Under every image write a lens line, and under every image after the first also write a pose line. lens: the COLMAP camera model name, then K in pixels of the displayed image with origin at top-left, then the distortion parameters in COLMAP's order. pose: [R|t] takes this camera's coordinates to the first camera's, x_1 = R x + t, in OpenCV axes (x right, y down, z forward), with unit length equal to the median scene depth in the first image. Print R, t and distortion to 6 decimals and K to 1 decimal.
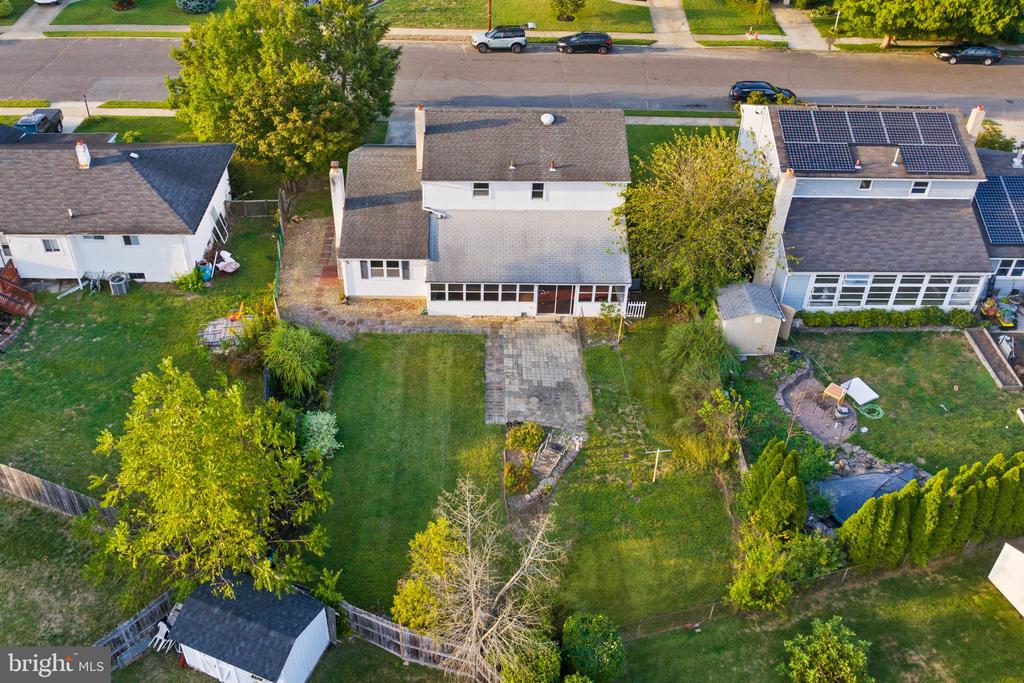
lens RADIAL K [[1031.1, 0, 482.2], [0, 1031.1, 316.9], [0, 0, 1]] dist [-0.038728, 0.000000]
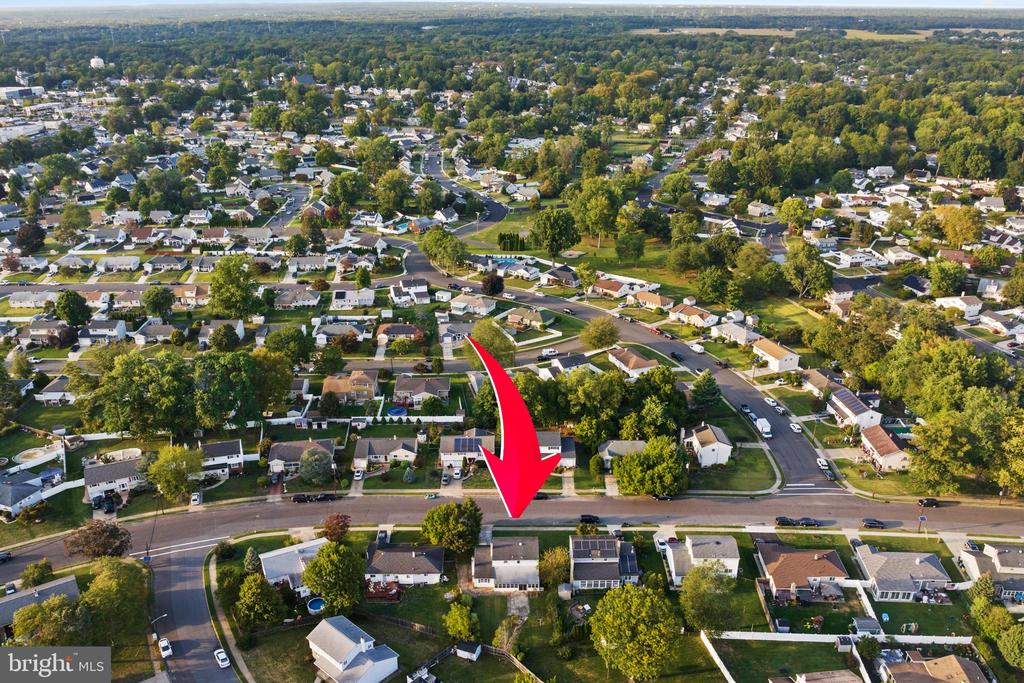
lens RADIAL K [[1031.1, 0, 512.3], [0, 1031.1, 342.4], [0, 0, 1]] dist [-0.038728, 0.000000]
pose [[0.999884, -0.014492, 0.004731, 0.020179], [0.015141, 0.980266, -0.197104, -0.176979], [-0.001781, 0.197153, 0.980371, -3.524294]]
